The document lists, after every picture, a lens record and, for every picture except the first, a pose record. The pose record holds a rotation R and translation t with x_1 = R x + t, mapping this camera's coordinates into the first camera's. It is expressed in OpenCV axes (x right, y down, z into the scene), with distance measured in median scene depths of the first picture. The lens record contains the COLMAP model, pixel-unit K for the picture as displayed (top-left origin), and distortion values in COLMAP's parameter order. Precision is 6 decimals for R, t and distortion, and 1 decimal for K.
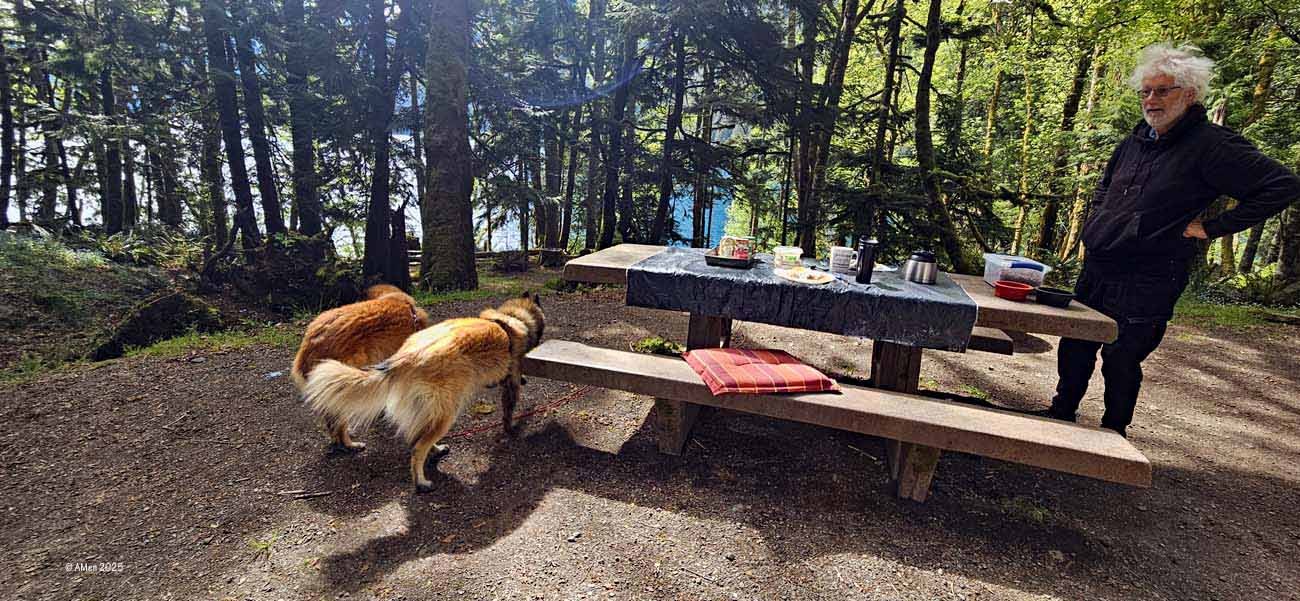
lens RADIAL K [[544.3, 0, 654.3], [0, 544.3, 296.5], [0, 0, 1]] dist [-0.005325, 0.002965]
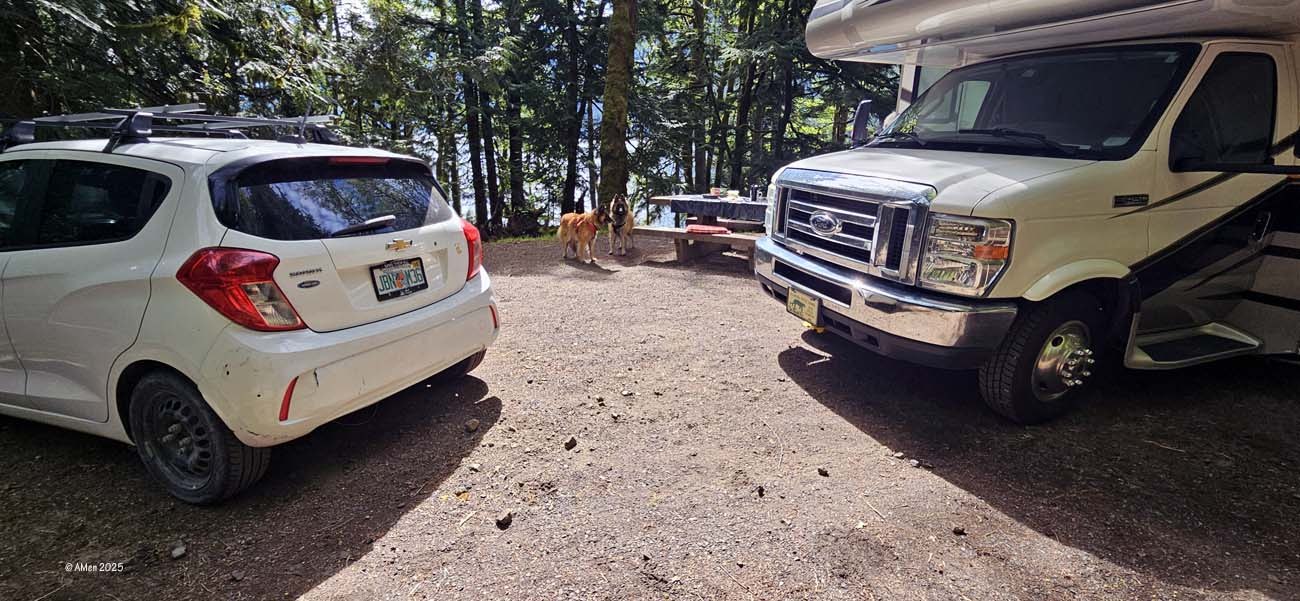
lens RADIAL K [[544.3, 0, 655.6], [0, 544.3, 297.8], [0, 0, 1]] dist [-0.005325, 0.002965]
pose [[0.959158, 0.037070, -0.280431, 0.103739], [-0.034915, 0.999310, 0.012677, 0.065311], [0.280707, -0.002368, 0.959791, -0.256976]]
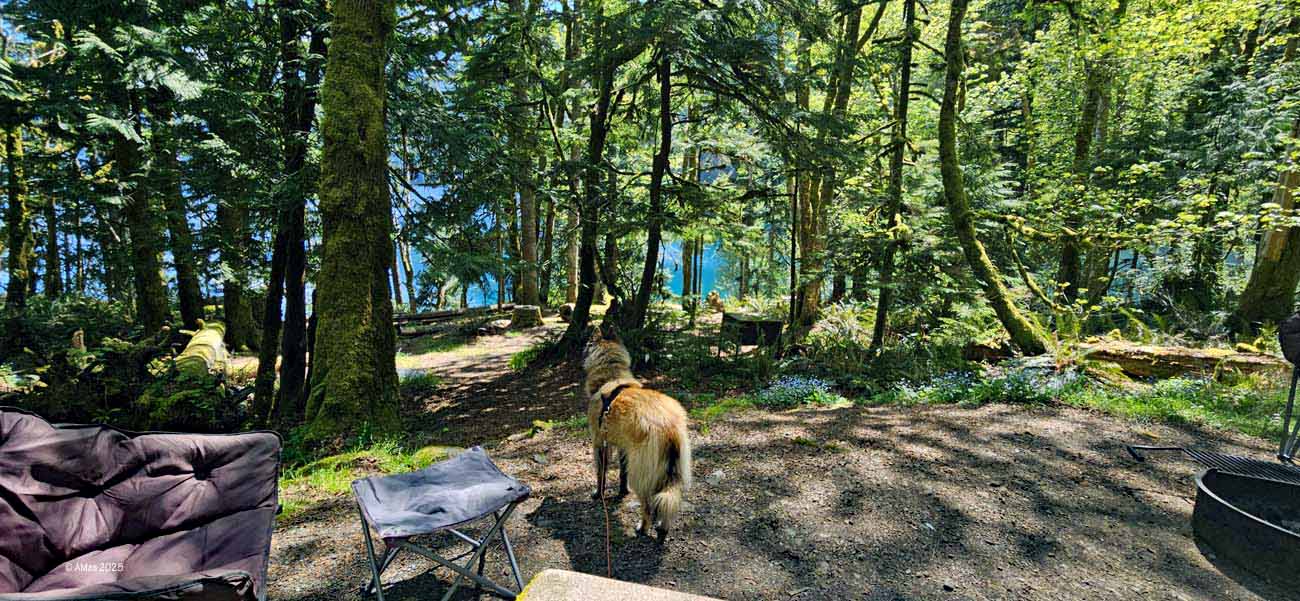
lens RADIAL K [[544.3, 0, 658.0], [0, 544.3, 289.7], [0, 0, 1]] dist [-0.005325, 0.002965]
pose [[0.998882, -0.035672, 0.031031, -0.000716], [0.038192, 0.995664, -0.084825, -0.044376], [-0.027871, 0.085915, 0.995913, 0.142789]]
